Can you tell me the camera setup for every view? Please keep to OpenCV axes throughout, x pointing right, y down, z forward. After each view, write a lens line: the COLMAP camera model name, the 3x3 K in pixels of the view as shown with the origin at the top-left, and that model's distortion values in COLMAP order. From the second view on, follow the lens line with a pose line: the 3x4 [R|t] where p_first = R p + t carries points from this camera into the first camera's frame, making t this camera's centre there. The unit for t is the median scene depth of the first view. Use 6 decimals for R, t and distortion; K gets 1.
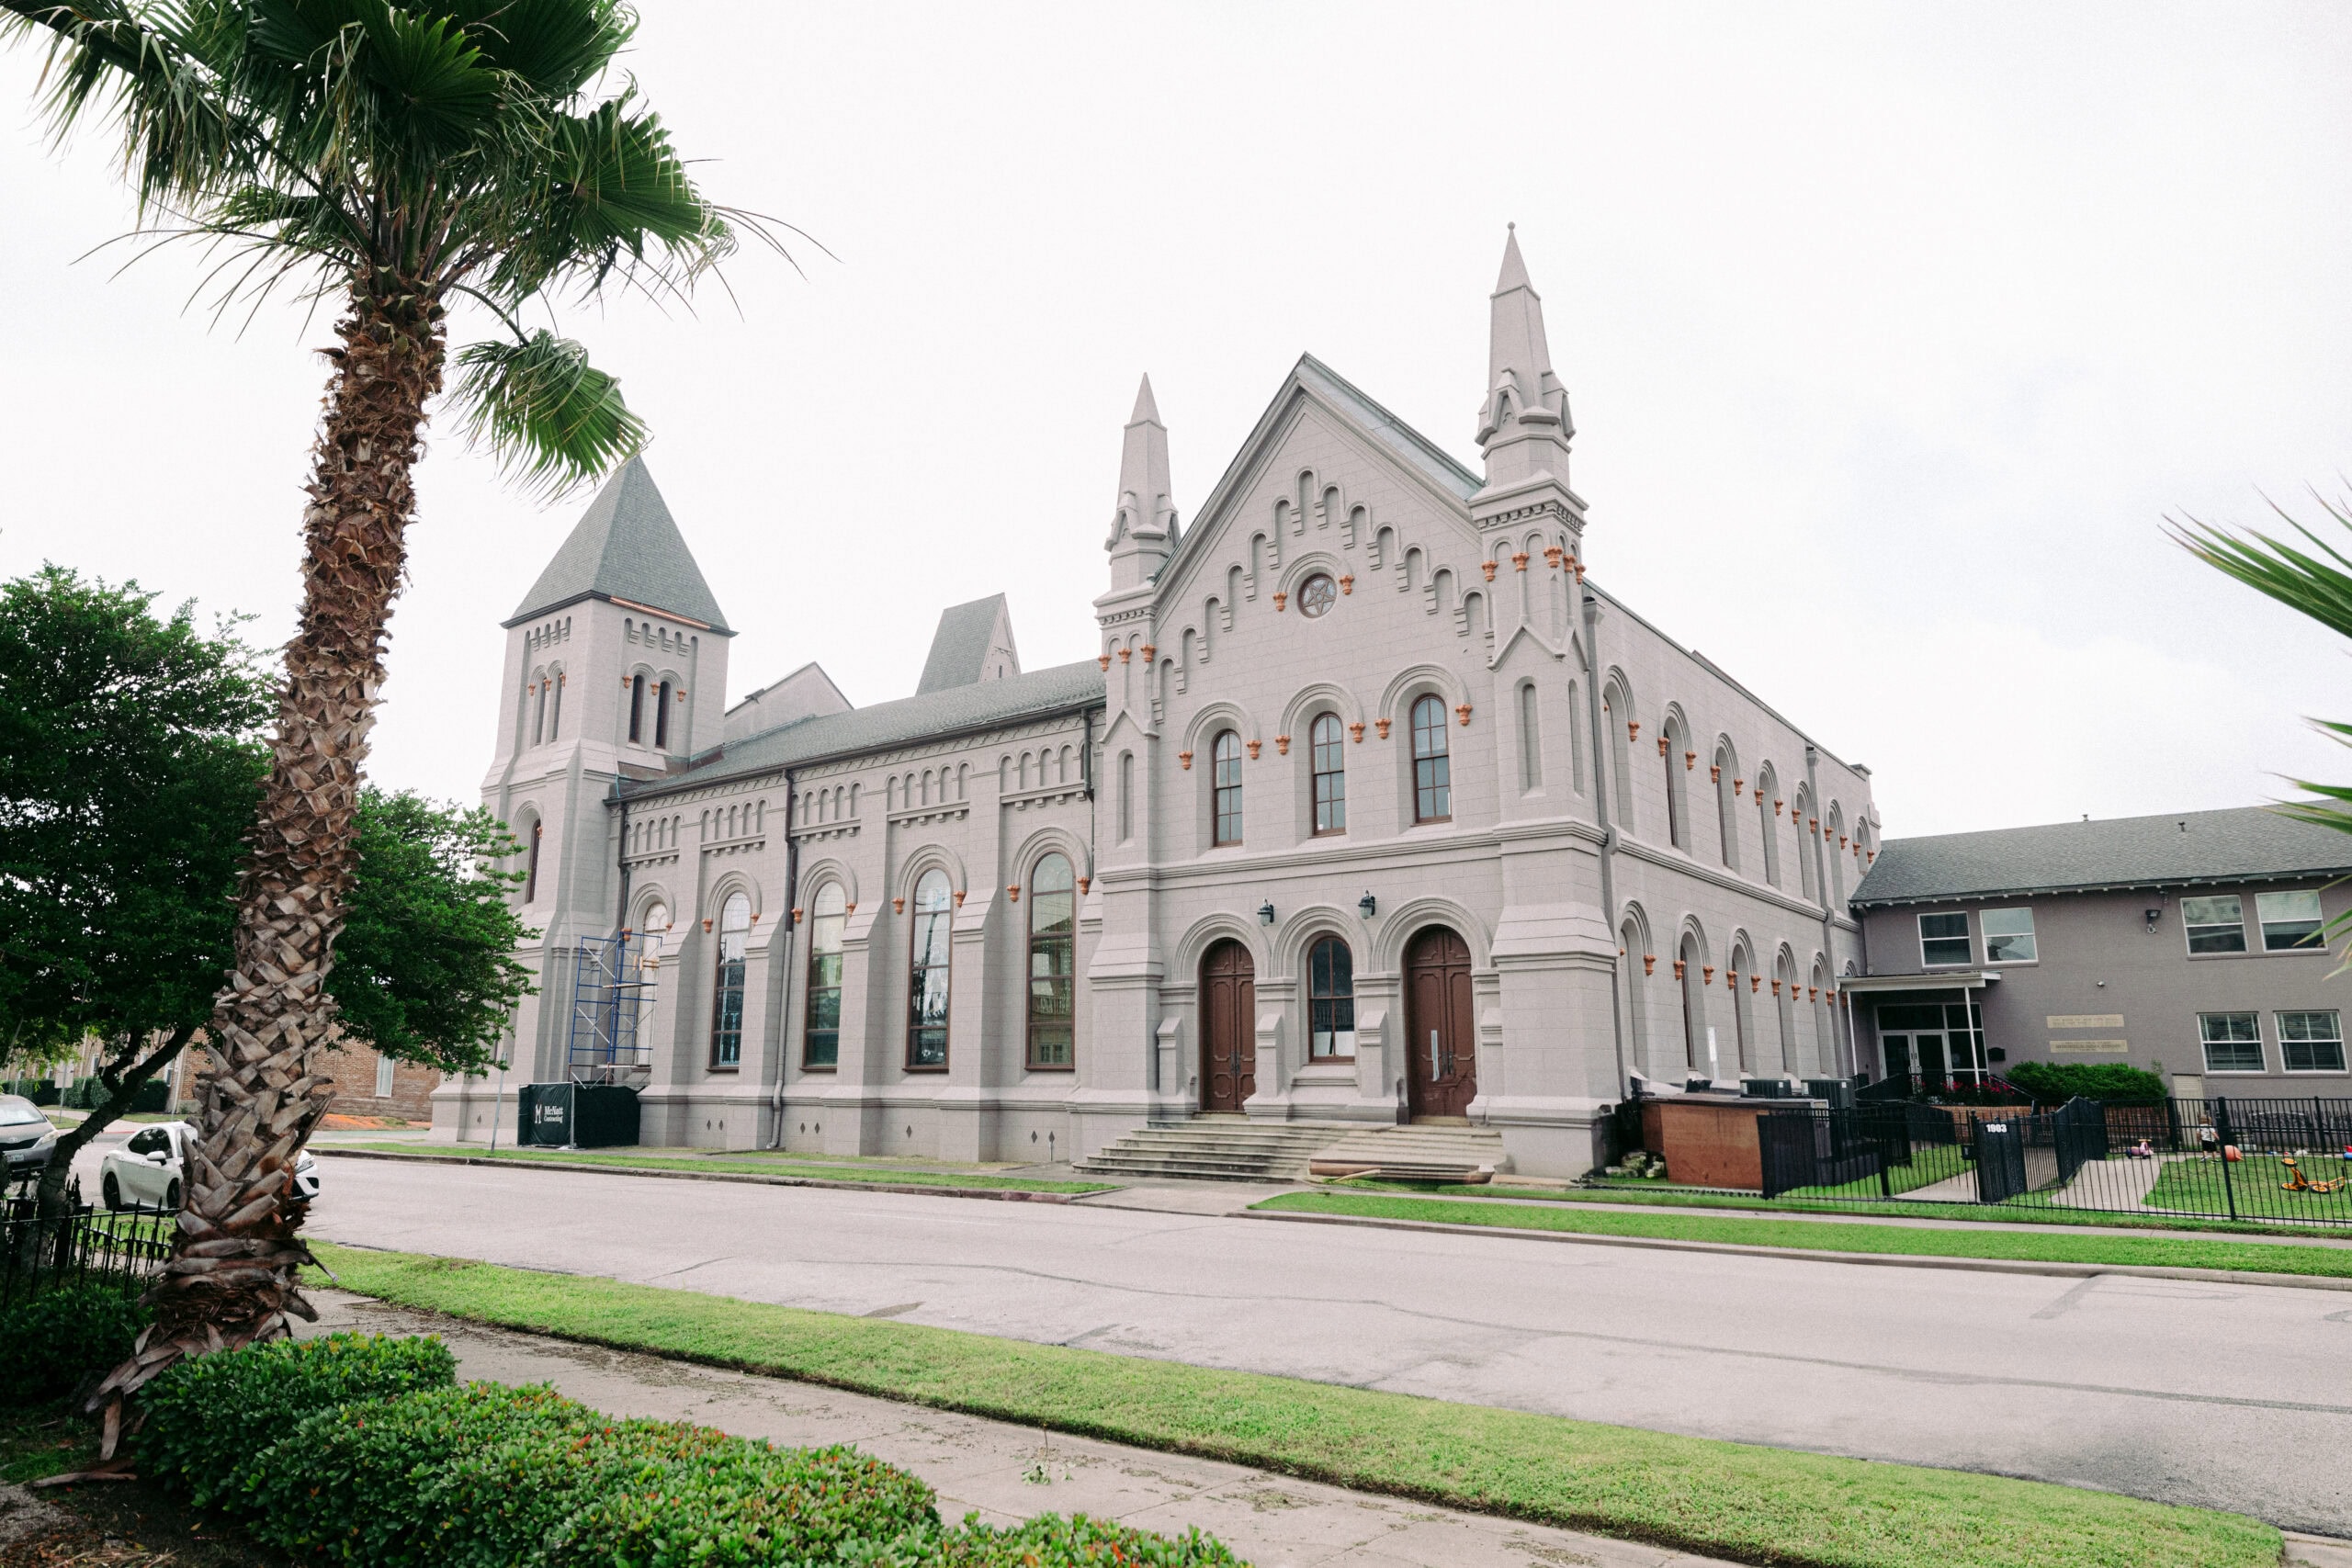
lens RADIAL K [[1488.7, 0, 1174.3], [0, 1488.7, 734.2], [0, 0, 1]] dist [-0.035127, -0.000589]
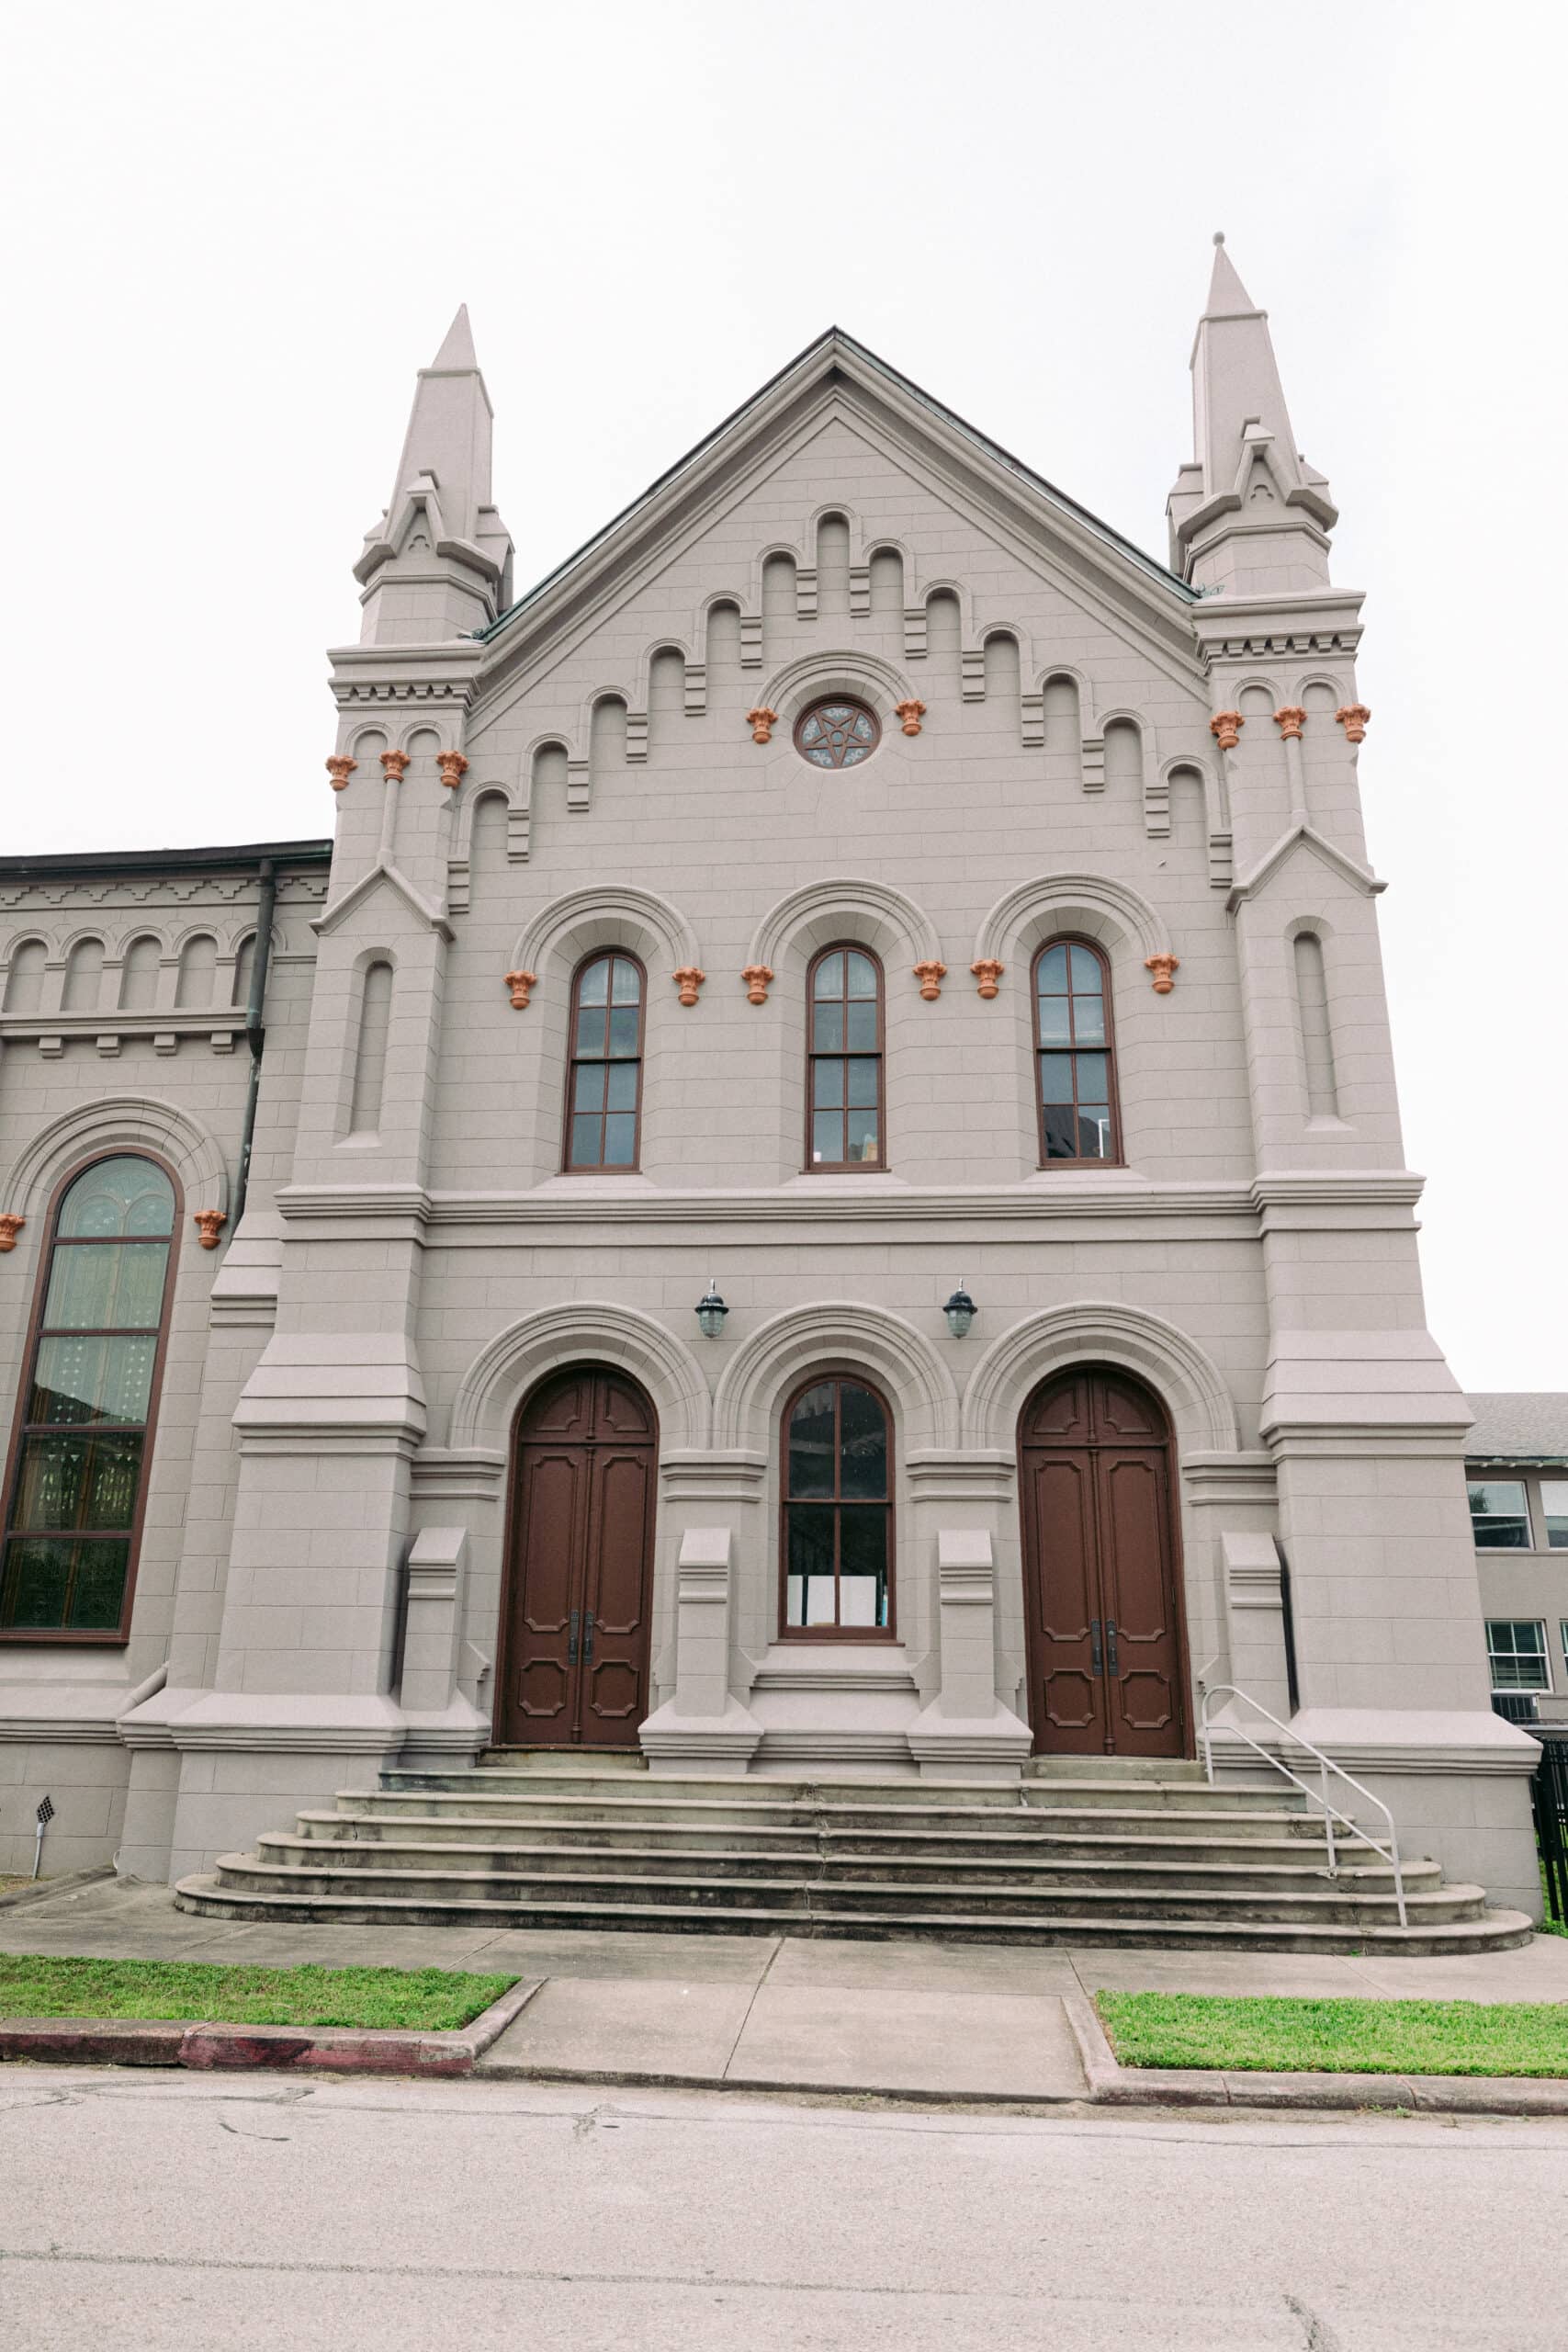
lens RADIAL K [[1561.6, 0, 784.0], [0, 1561.6, 1176.0], [0, 0, 1]] dist [-0.007323, -0.001480]
pose [[0.841805, 0.179099, 0.509203, -0.171061], [-0.133621, 0.983132, -0.124891, 0.131798], [-0.522981, 0.037093, 0.851537, 0.546468]]
